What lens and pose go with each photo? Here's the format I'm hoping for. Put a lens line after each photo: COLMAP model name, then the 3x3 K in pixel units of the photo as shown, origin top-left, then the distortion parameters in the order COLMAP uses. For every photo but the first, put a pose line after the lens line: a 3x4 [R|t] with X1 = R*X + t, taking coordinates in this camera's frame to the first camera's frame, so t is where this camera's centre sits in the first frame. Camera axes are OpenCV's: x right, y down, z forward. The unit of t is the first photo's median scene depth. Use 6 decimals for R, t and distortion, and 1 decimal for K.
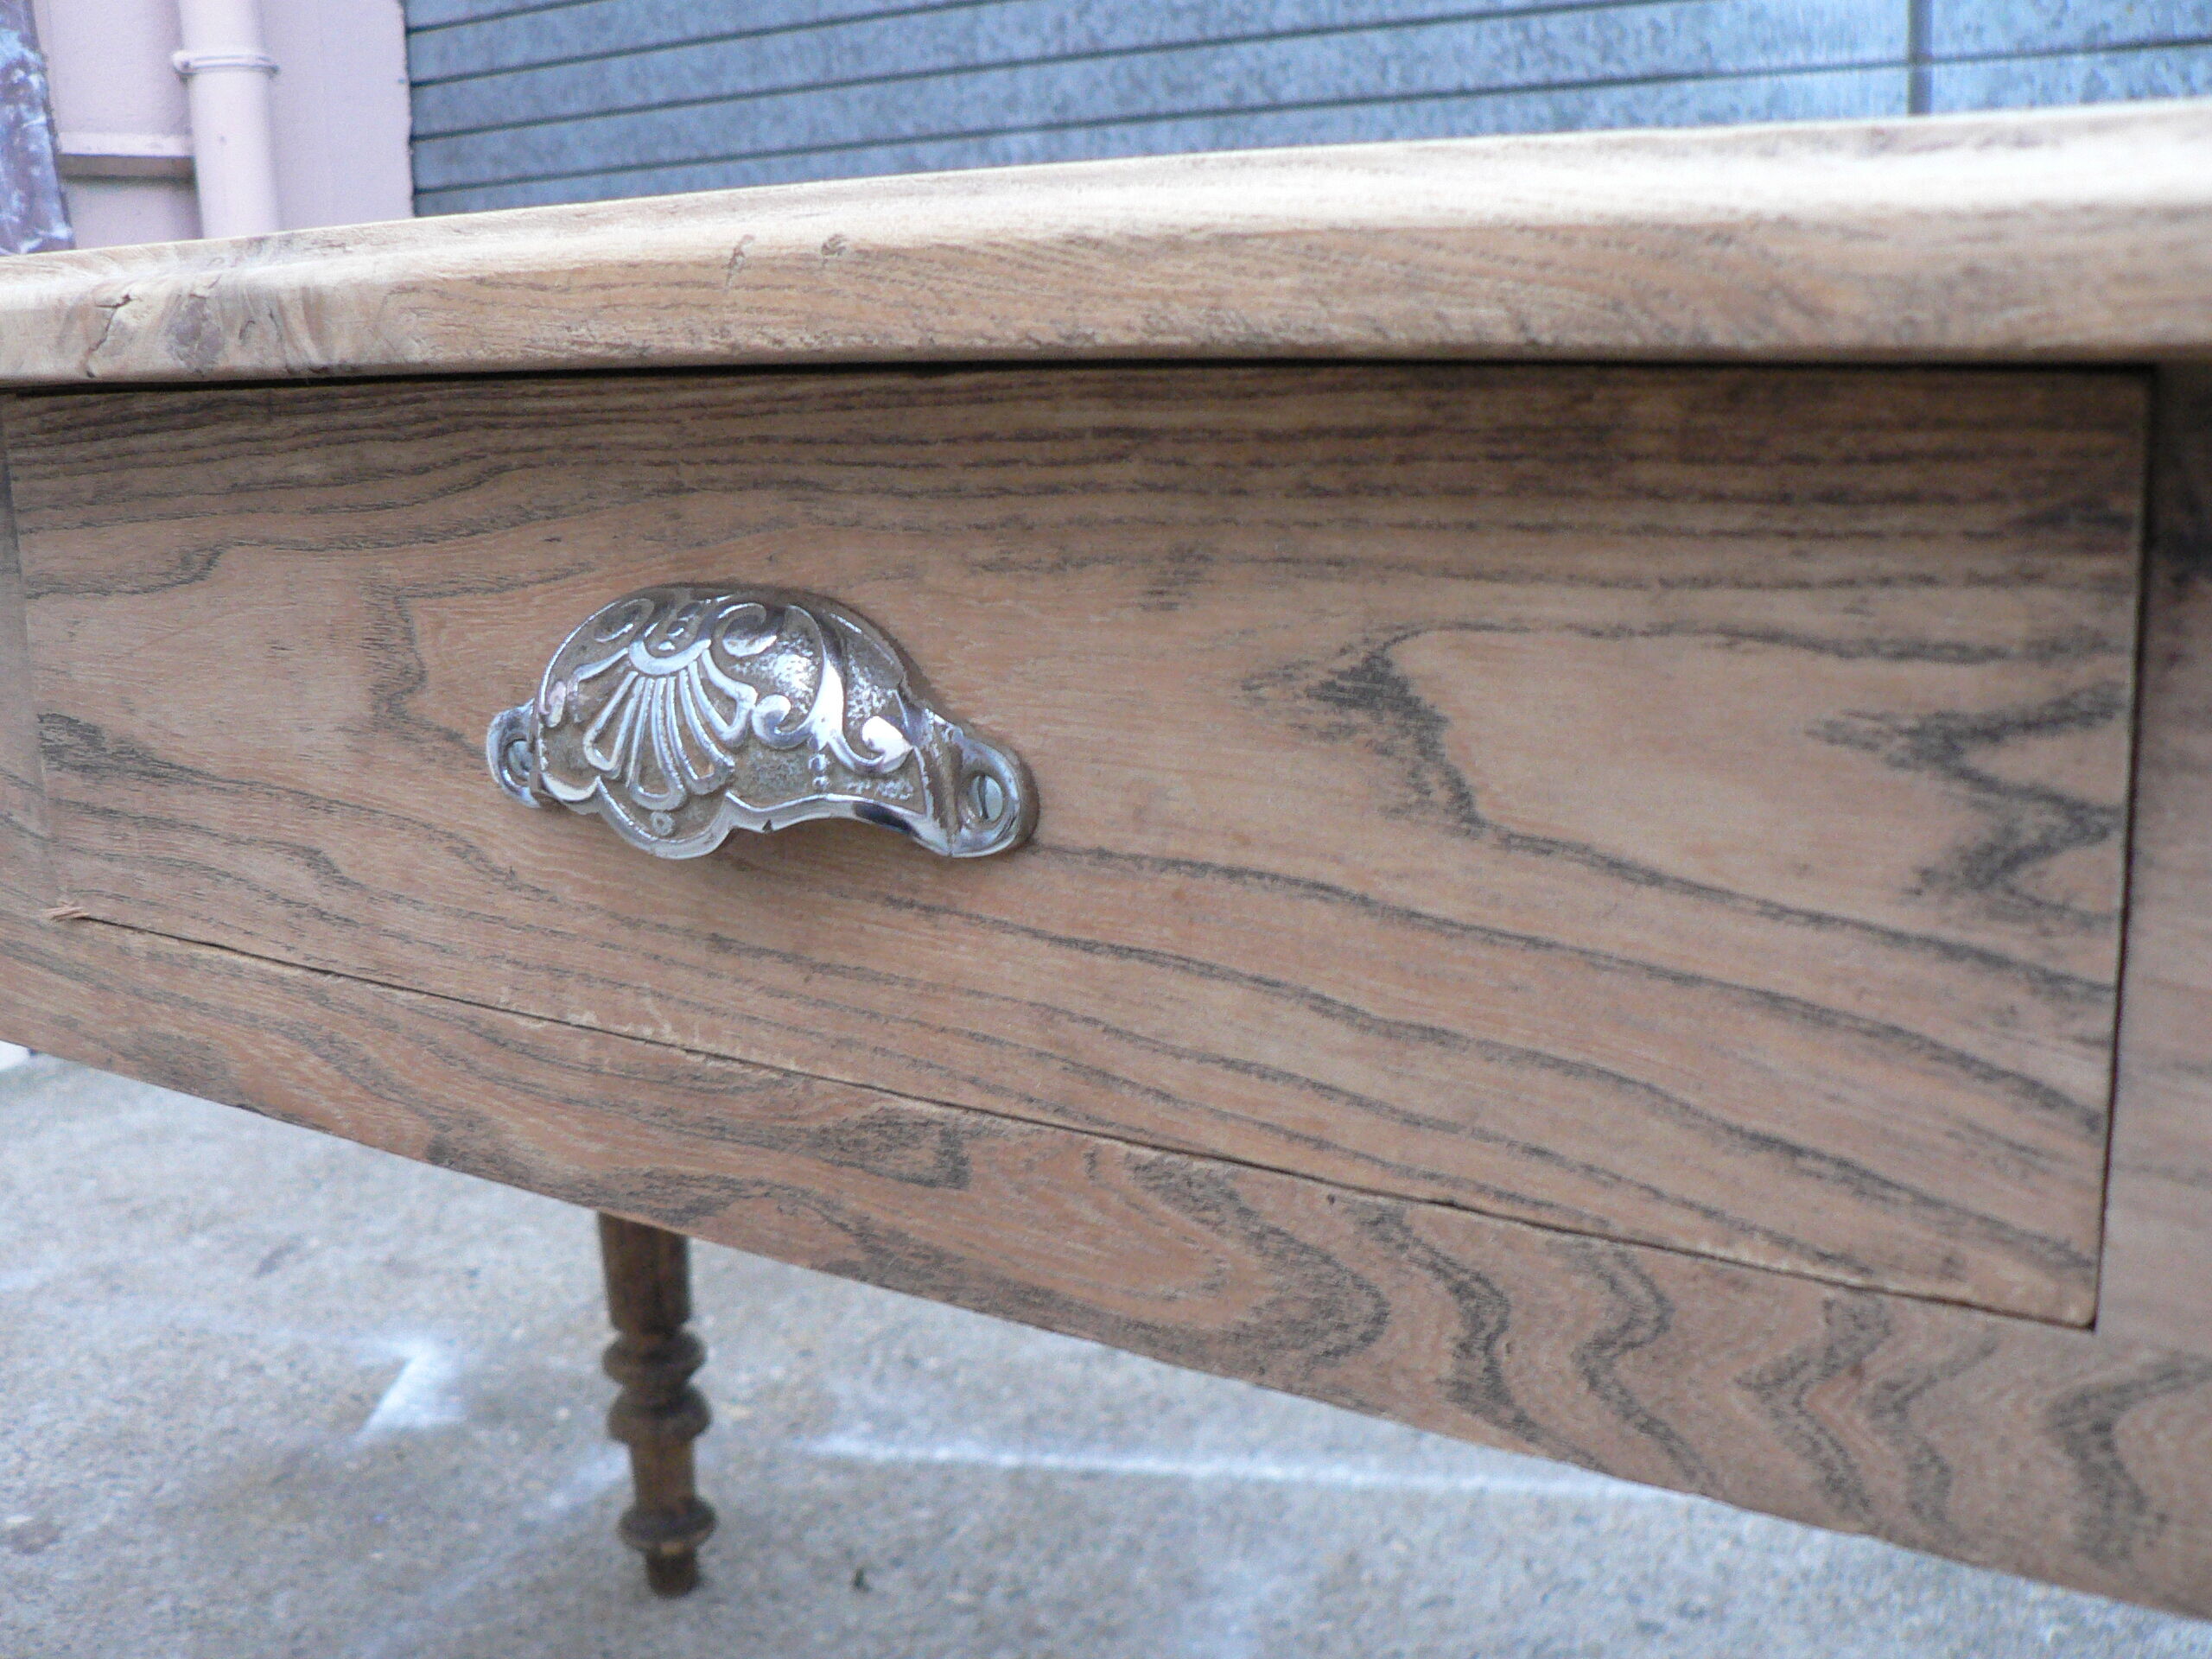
lens RADIAL K [[2414.5, 0, 1093.2], [0, 2414.5, 826.4], [0, 0, 1]] dist [-0.220427, 0.268582]
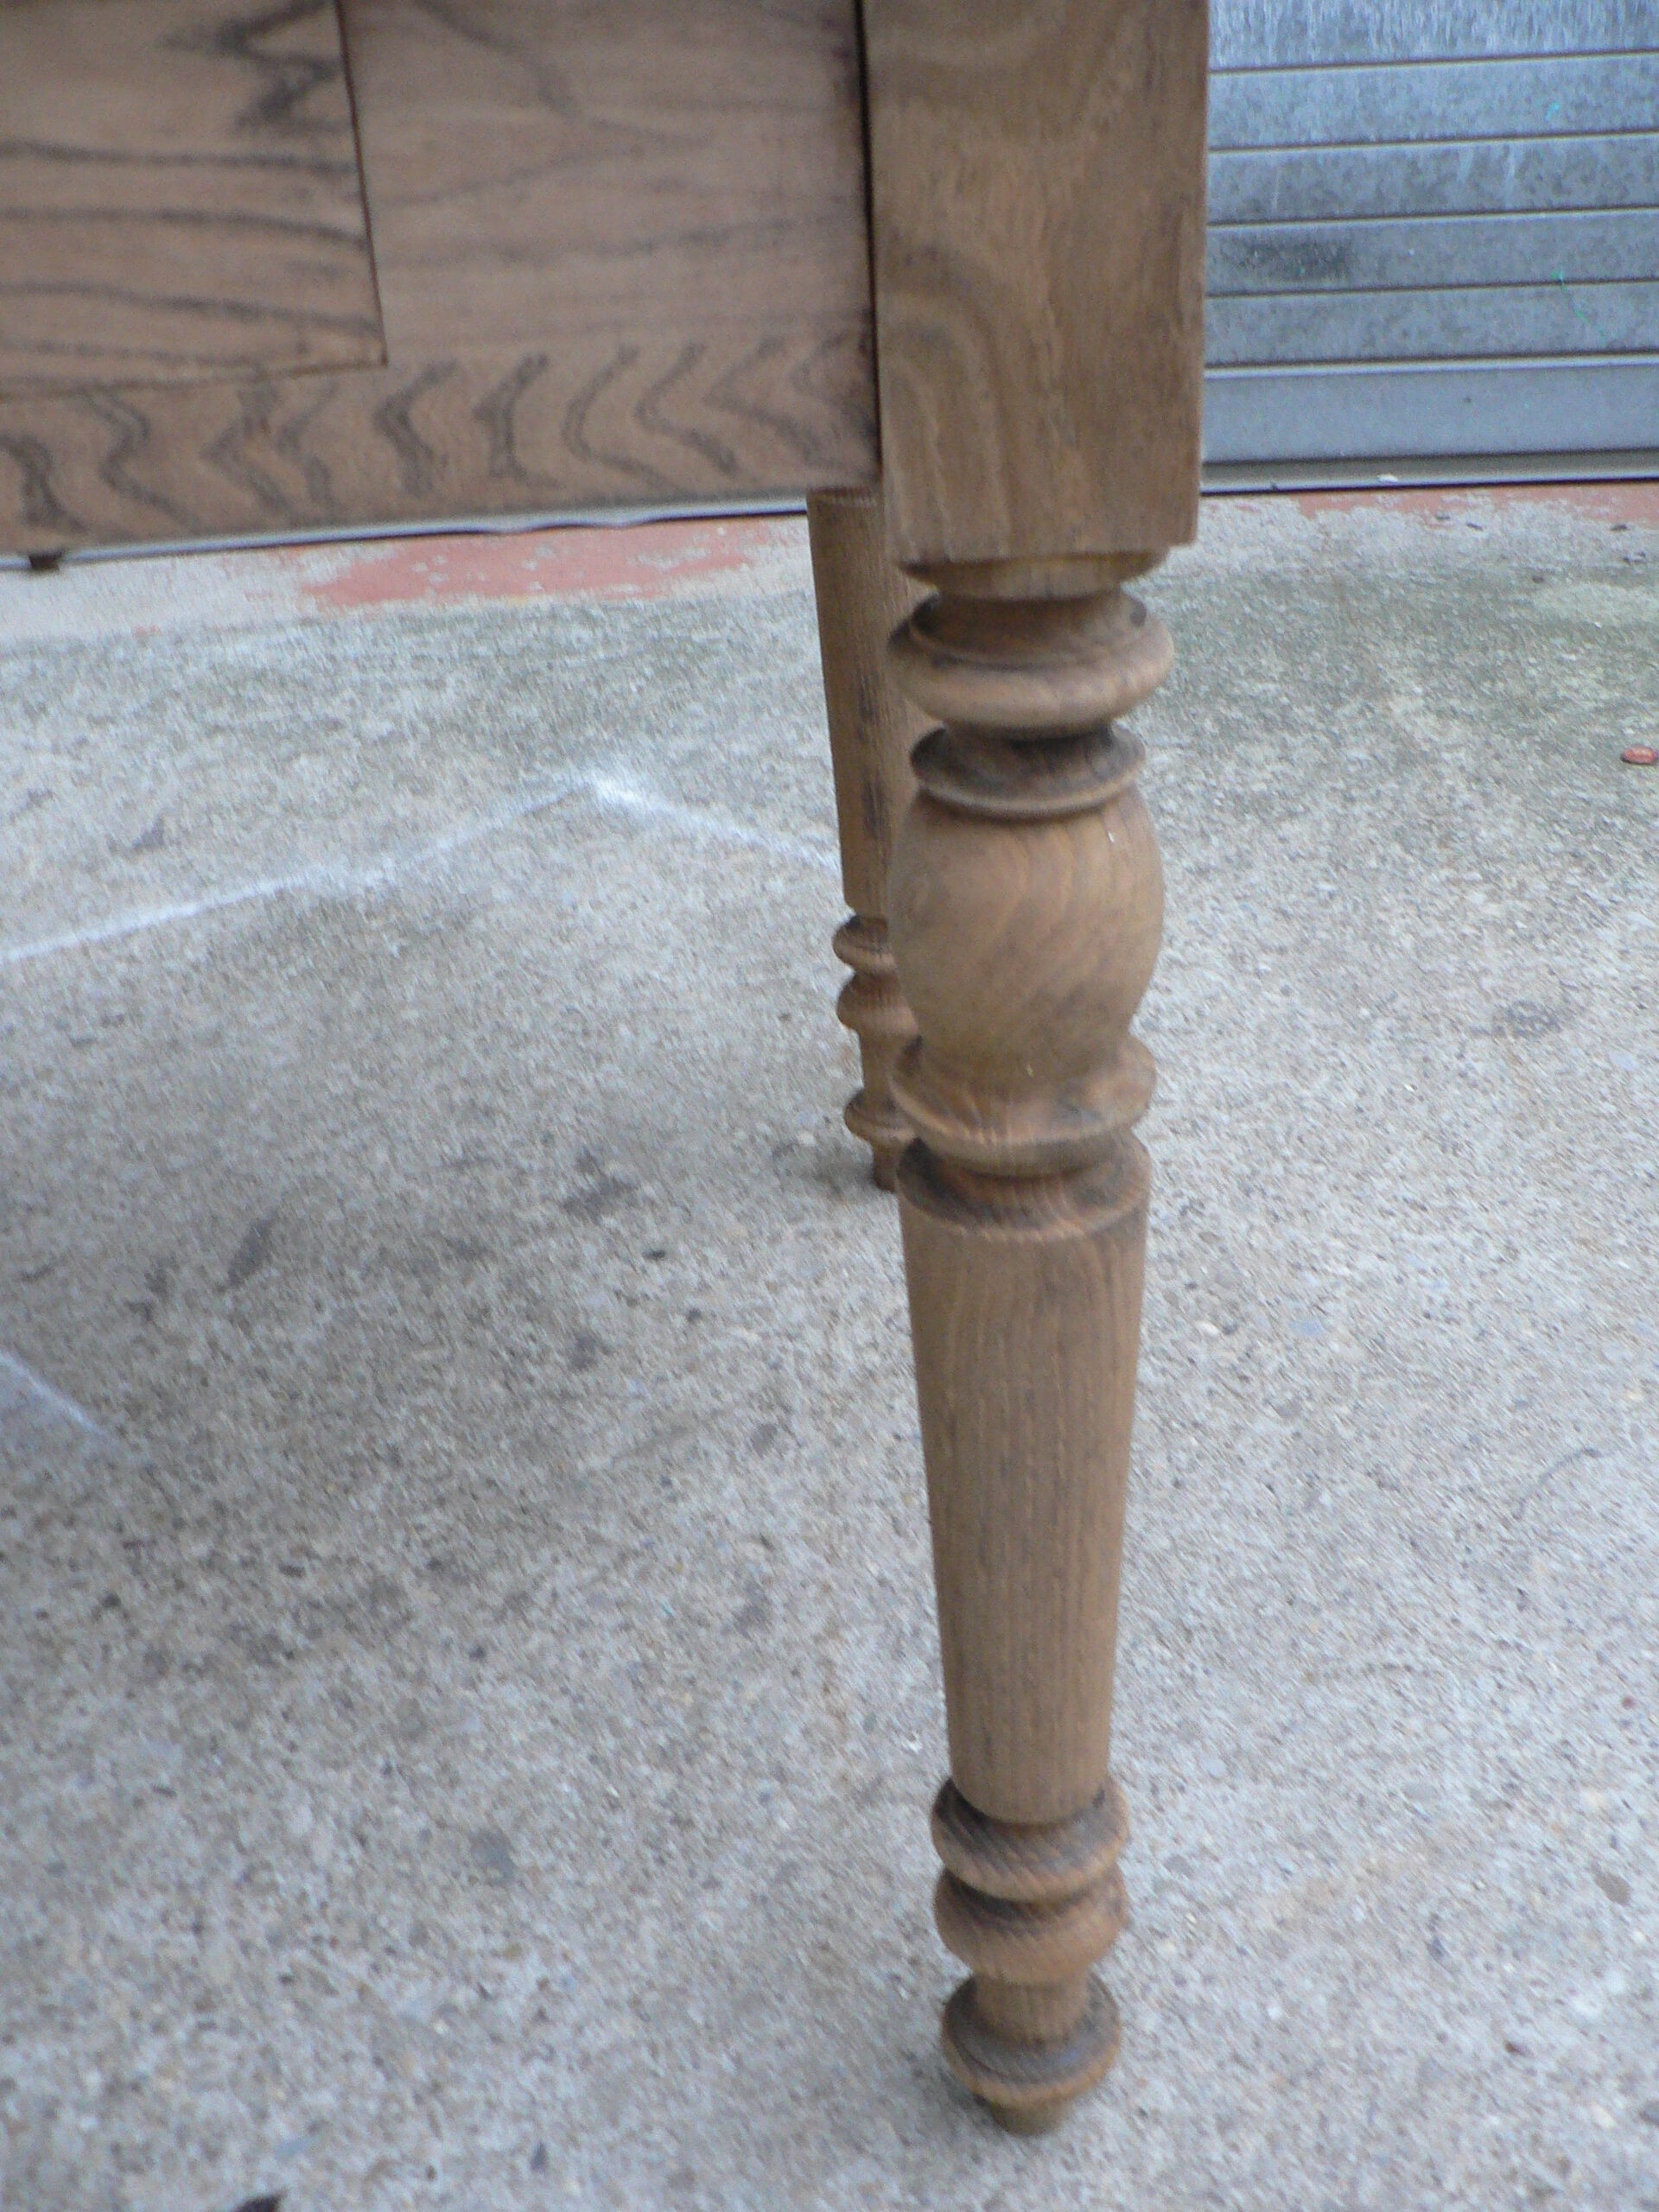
lens RADIAL K [[2413.7, 0, 805.8], [0, 2413.7, 1145.1], [0, 0, 1]] dist [-0.189852, 0.206973]
pose [[0.799208, -0.328471, 0.503363, -0.067630], [0.161266, 0.923943, 0.346875, 0.029938], [-0.579017, -0.196050, 0.791394, -0.119365]]
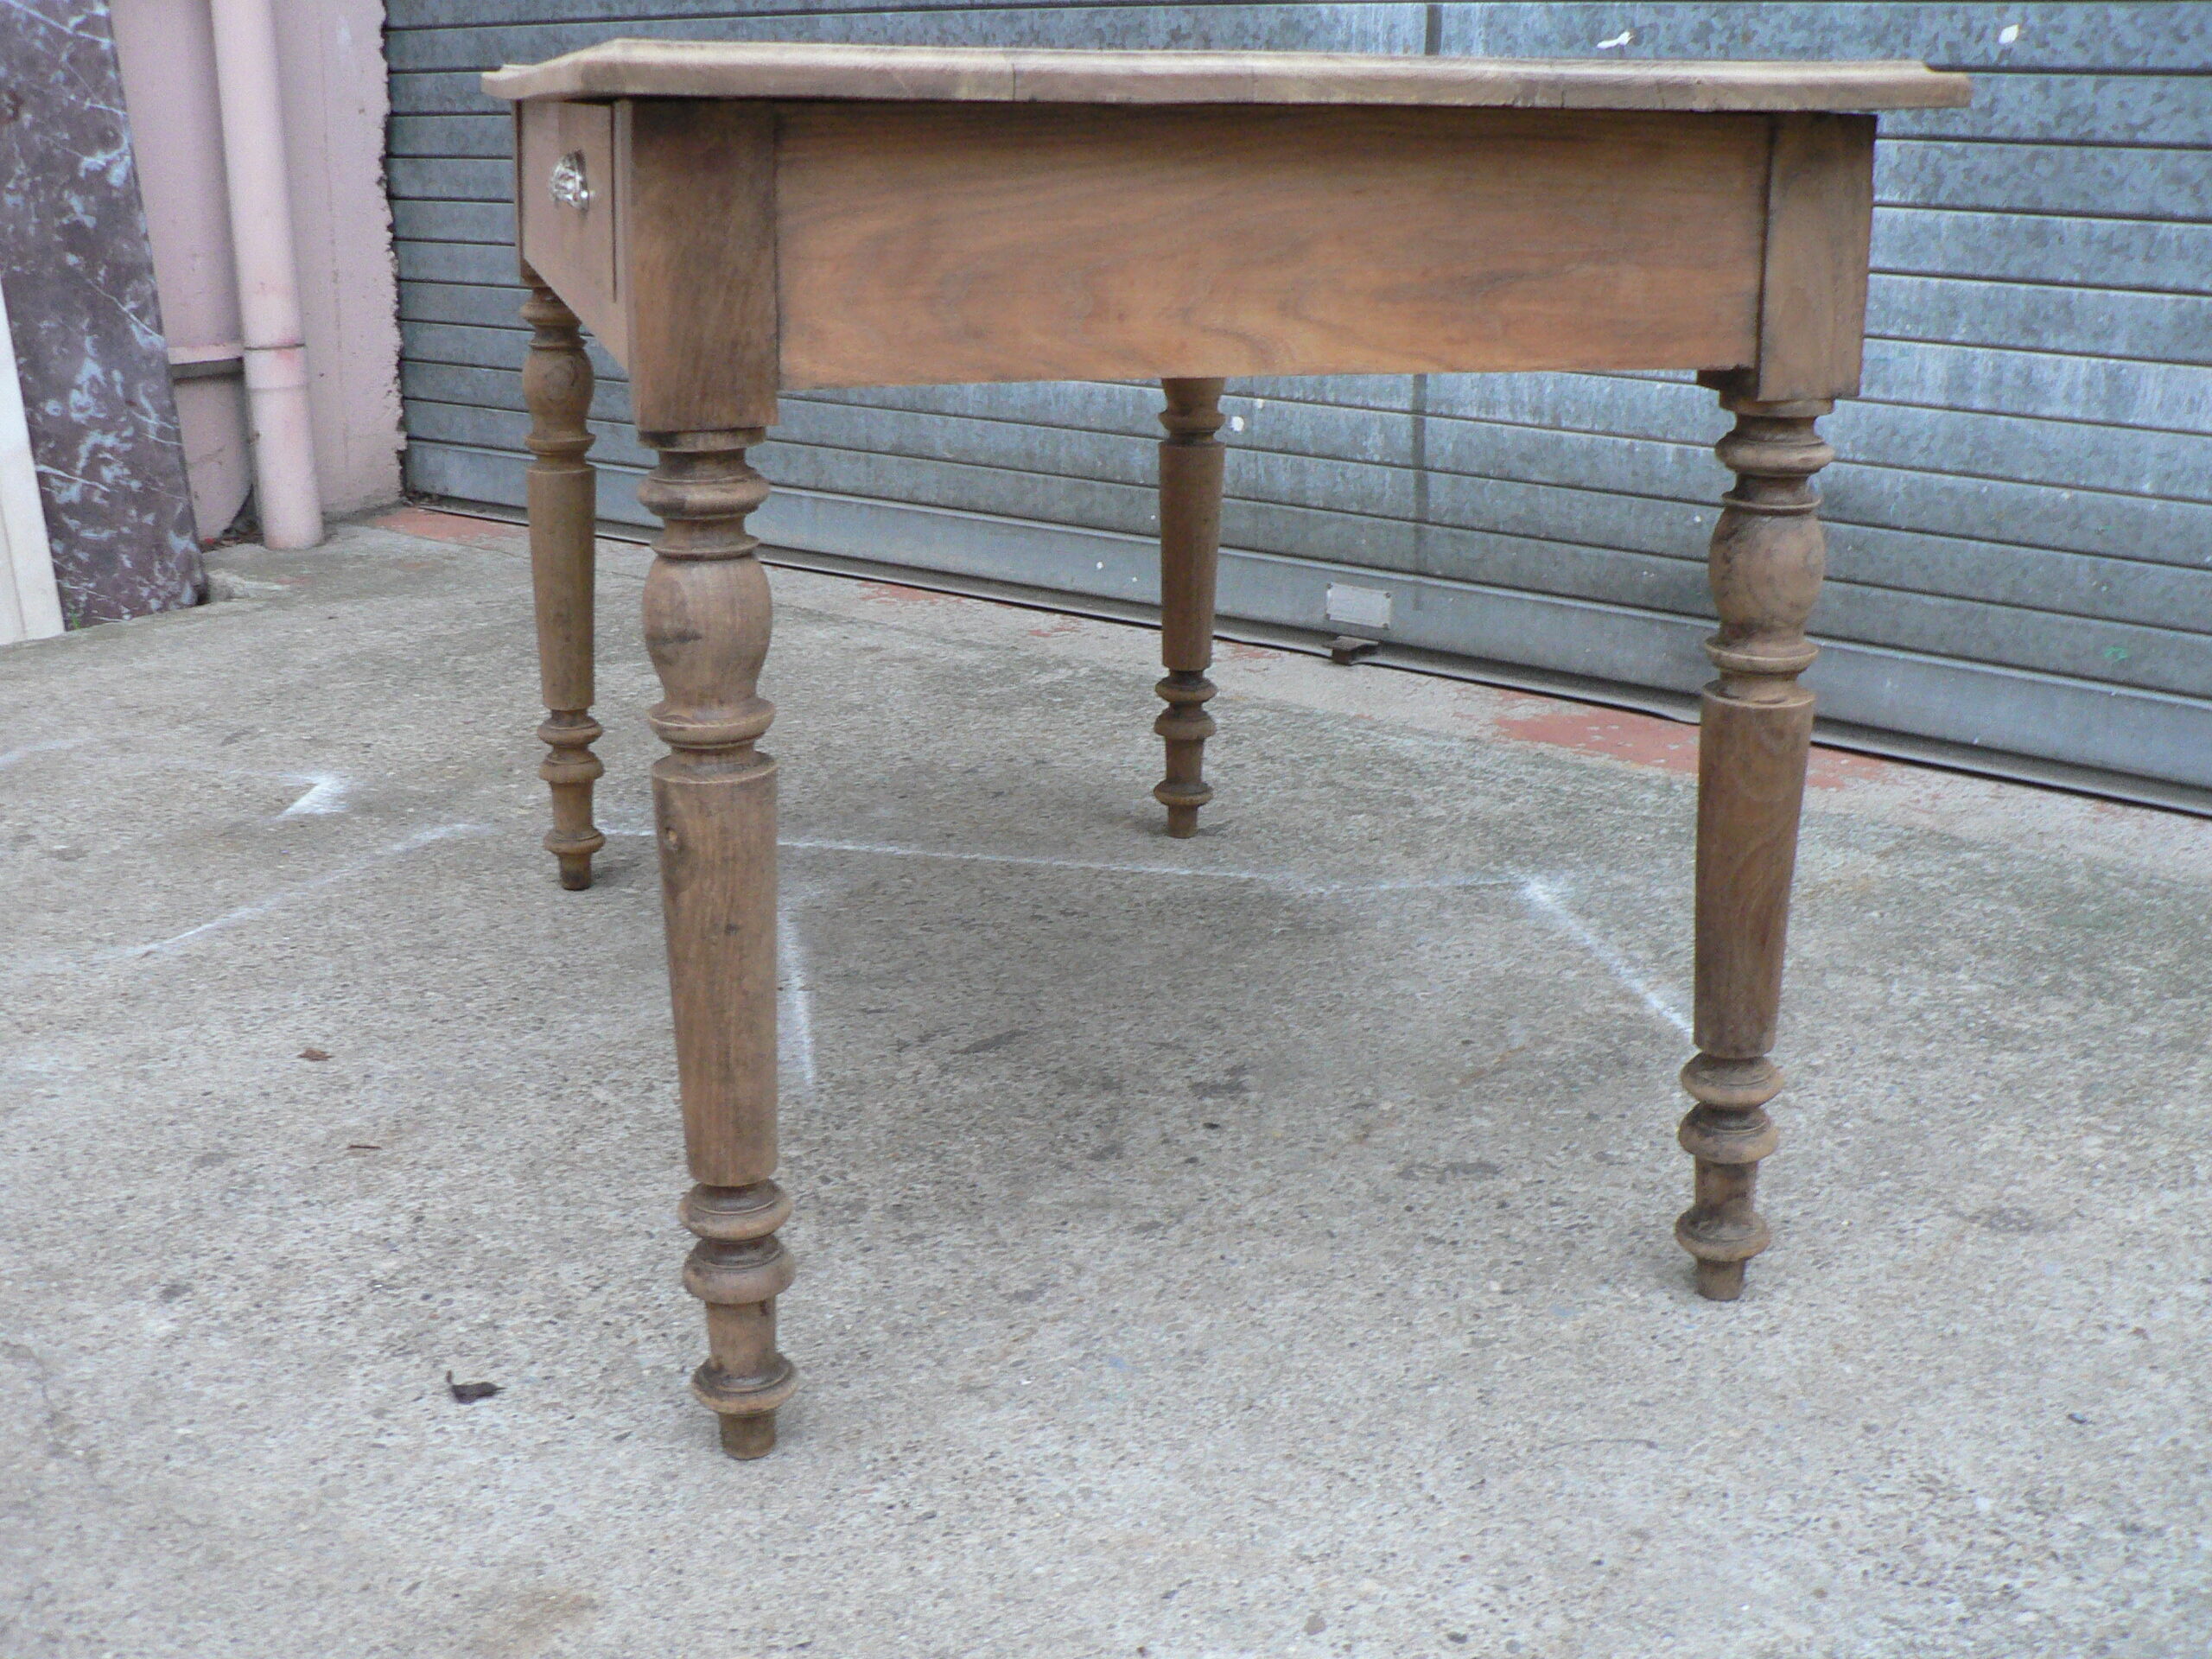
lens RADIAL K [[2408.5, 0, 1092.7], [0, 2408.5, 826.8], [0, 0, 1]] dist [-0.192143, 0.211666]
pose [[0.998998, 0.044360, -0.005962, 0.223327], [-0.043718, 0.995629, 0.082528, 0.109731], [0.009597, -0.082185, 0.996571, -0.524783]]
